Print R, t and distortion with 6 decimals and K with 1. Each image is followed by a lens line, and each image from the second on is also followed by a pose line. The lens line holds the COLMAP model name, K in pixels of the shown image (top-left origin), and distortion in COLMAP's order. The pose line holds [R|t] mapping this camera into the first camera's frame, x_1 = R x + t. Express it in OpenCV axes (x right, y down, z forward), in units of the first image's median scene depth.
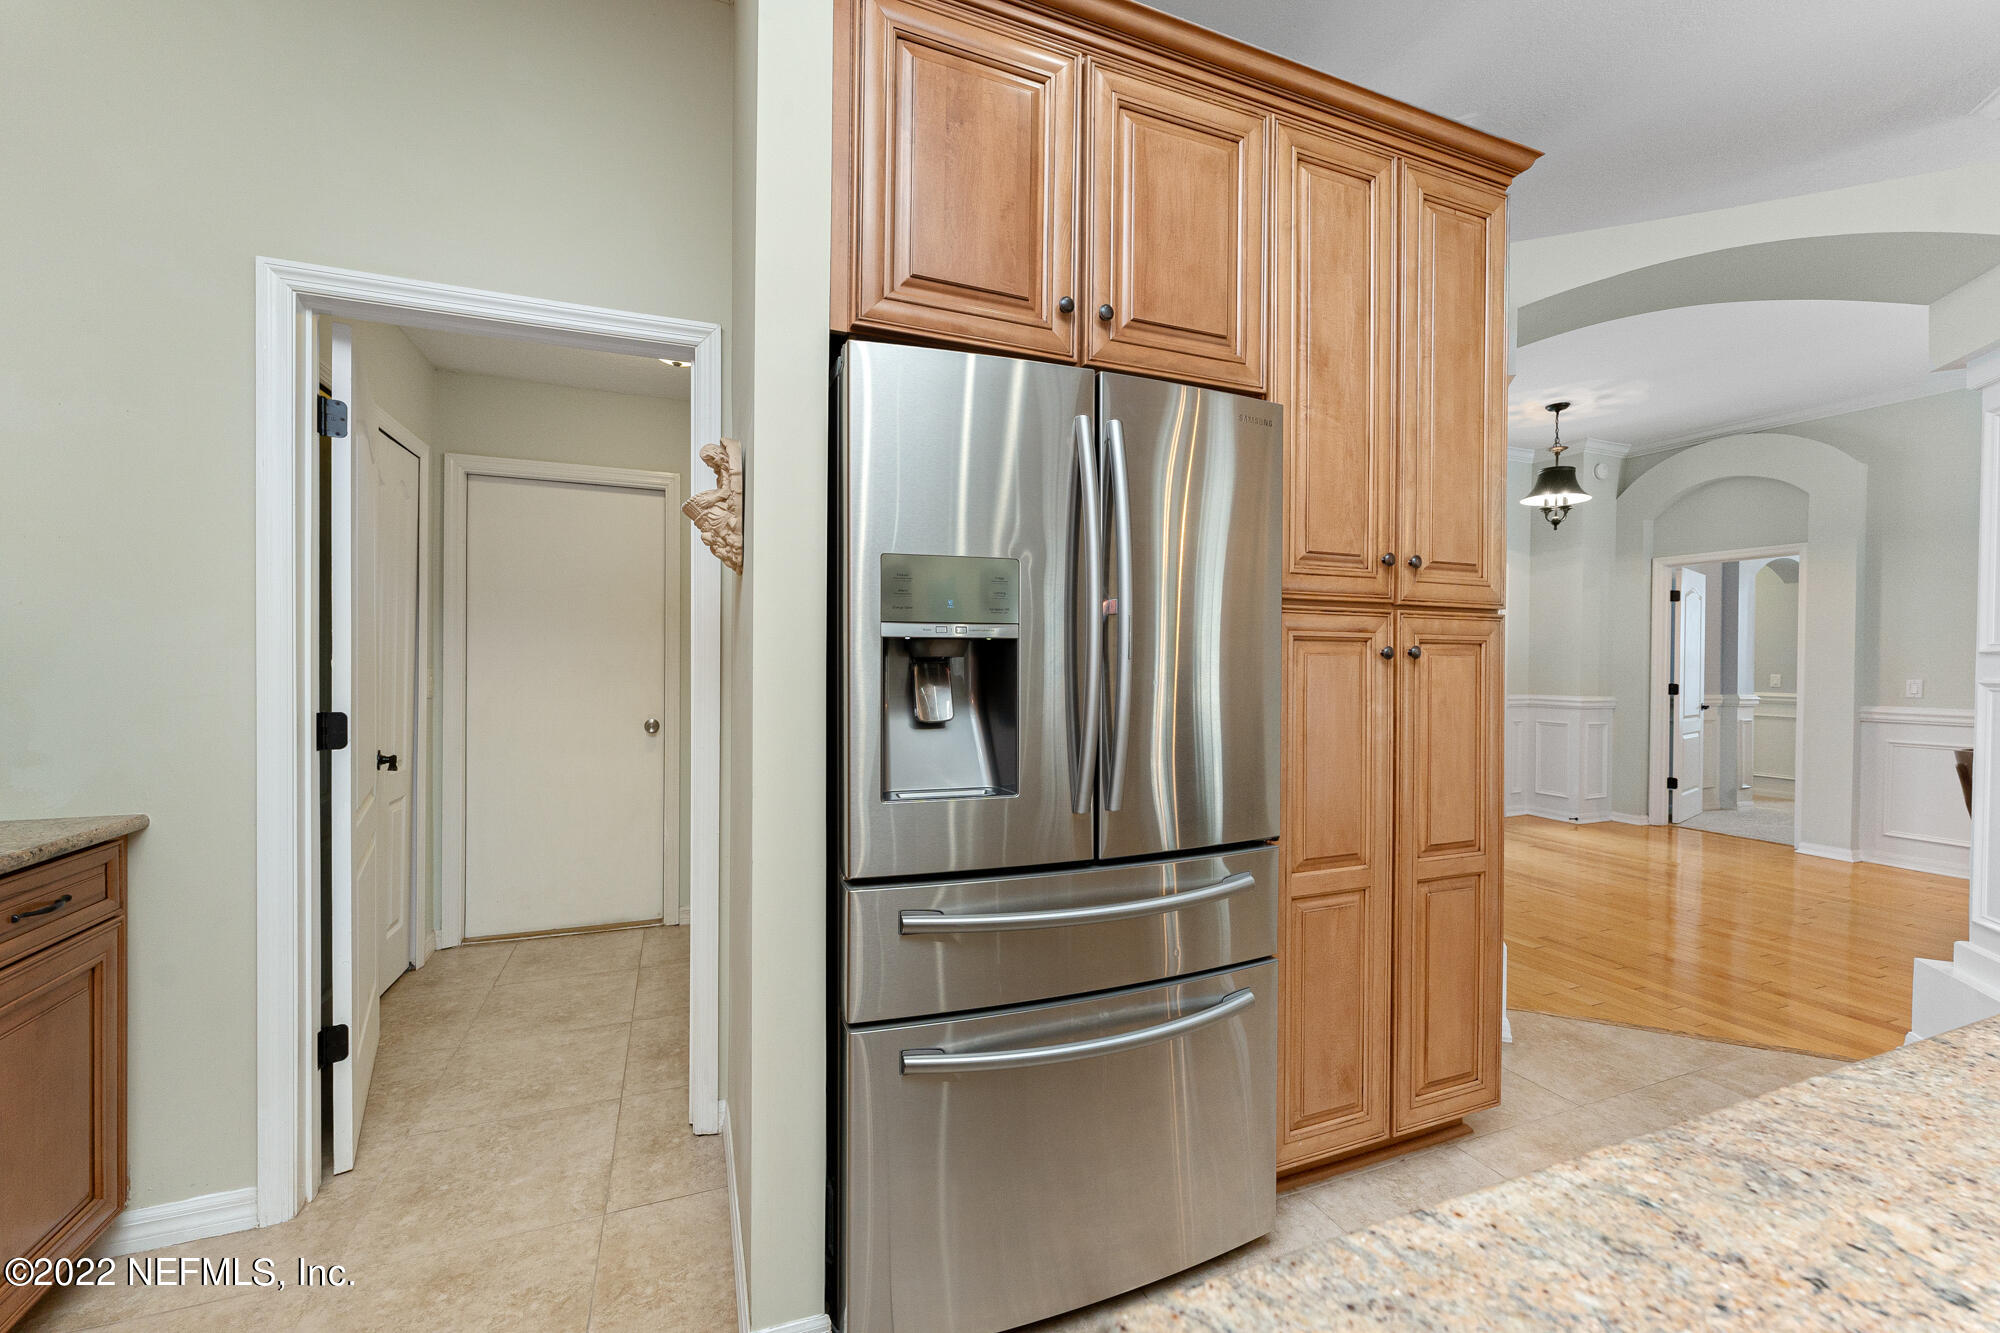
lens RADIAL K [[800.4, 0, 999.2], [0, 800.4, 667.0], [0, 0, 1]] dist [0.001688, 0.000104]
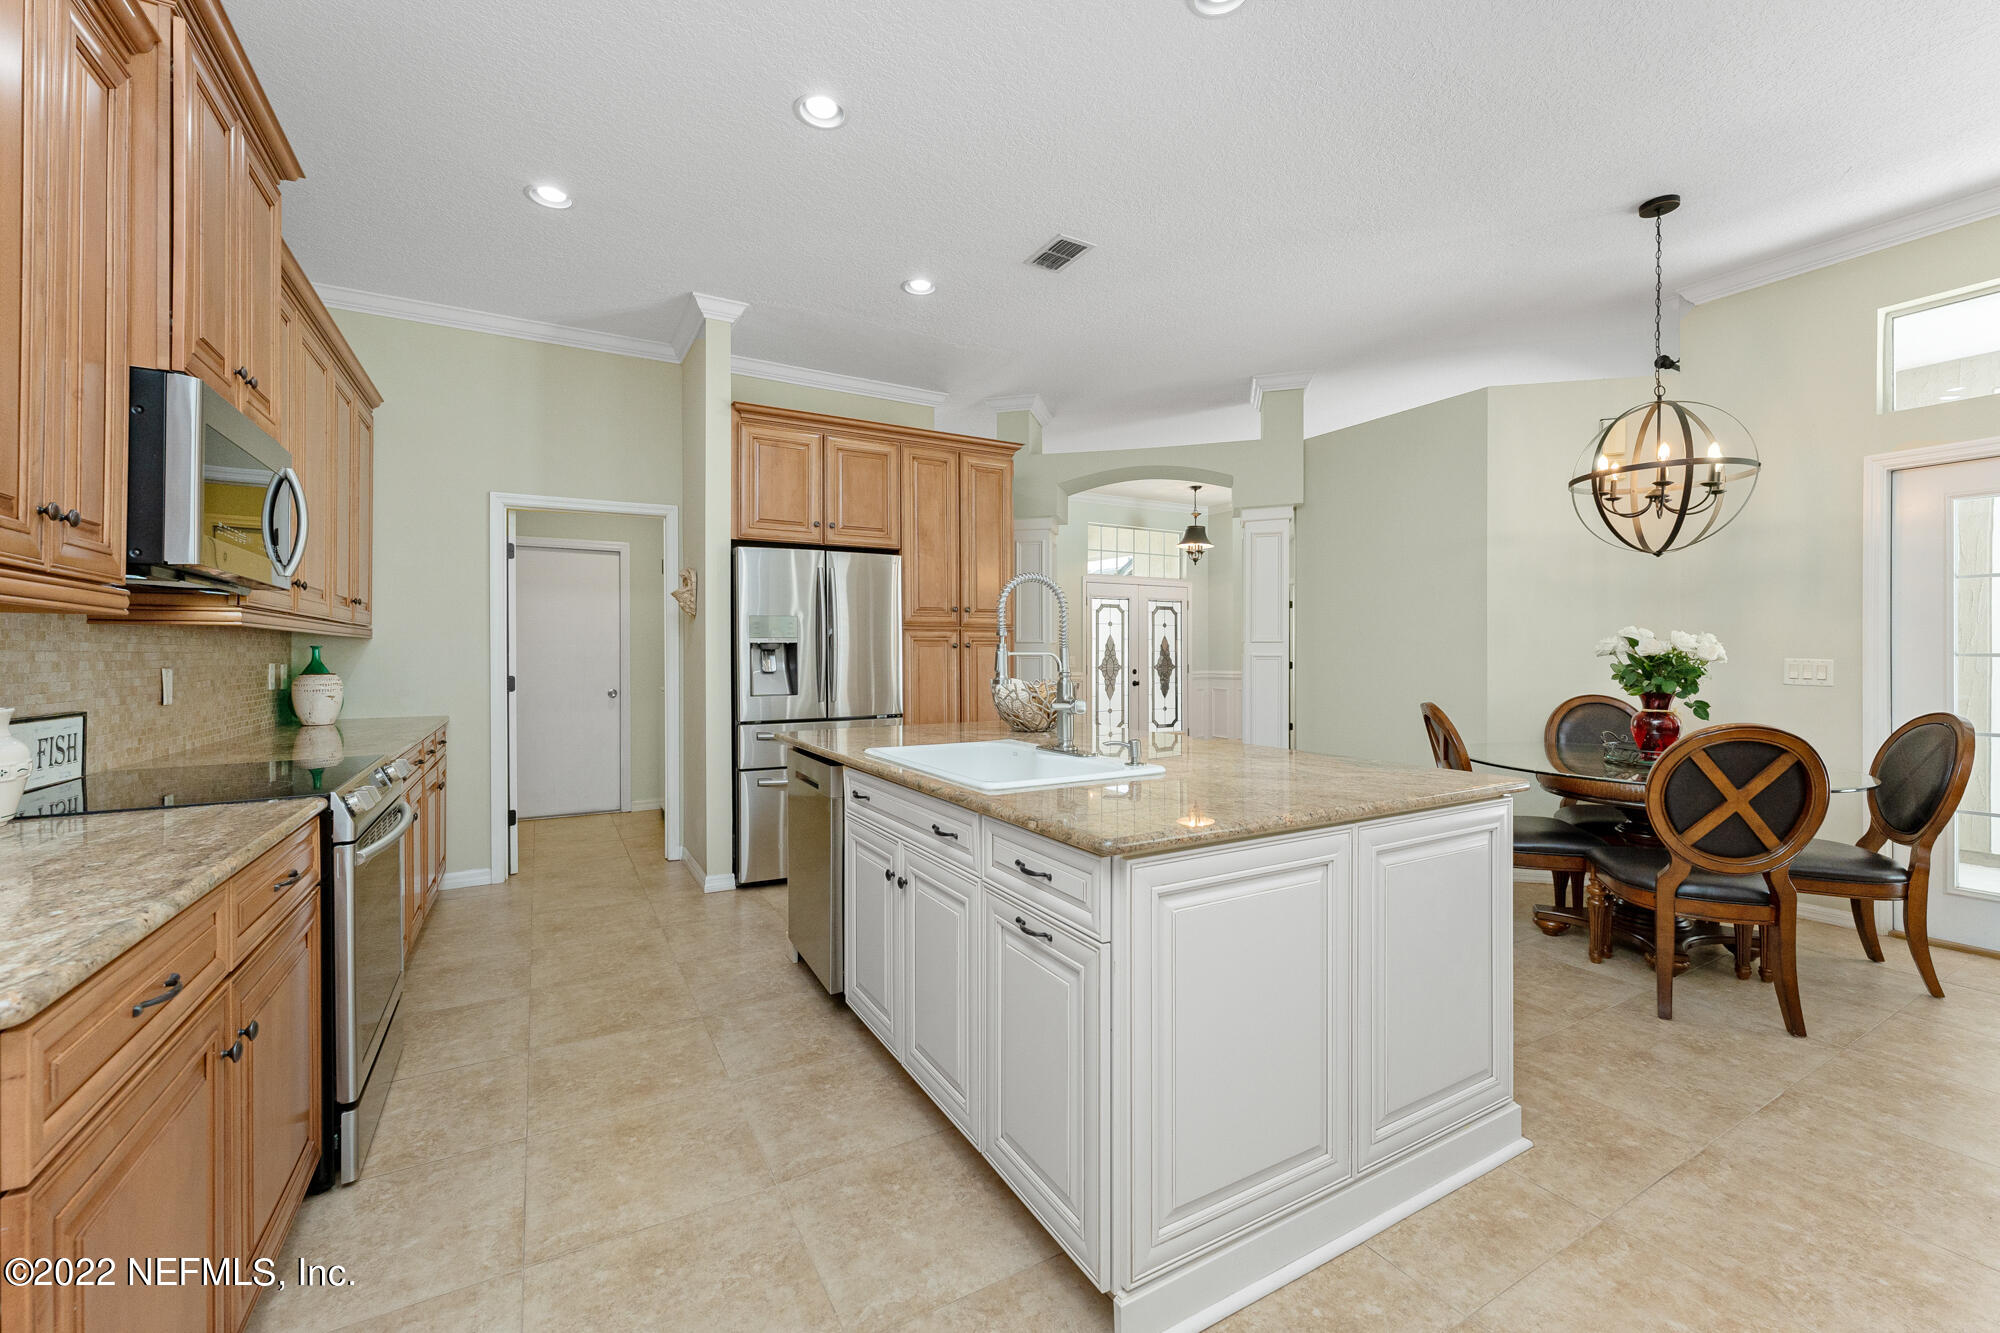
lens RADIAL K [[800.4, 0, 995.3], [0, 800.4, 650.7], [0, 0, 1]] dist [0.001688, 0.000104]
pose [[0.991564, -0.010288, 0.129212, 0.292700], [0.011464, 0.999899, -0.008357, 0.023531], [-0.129113, 0.009768, 0.991582, -1.631972]]
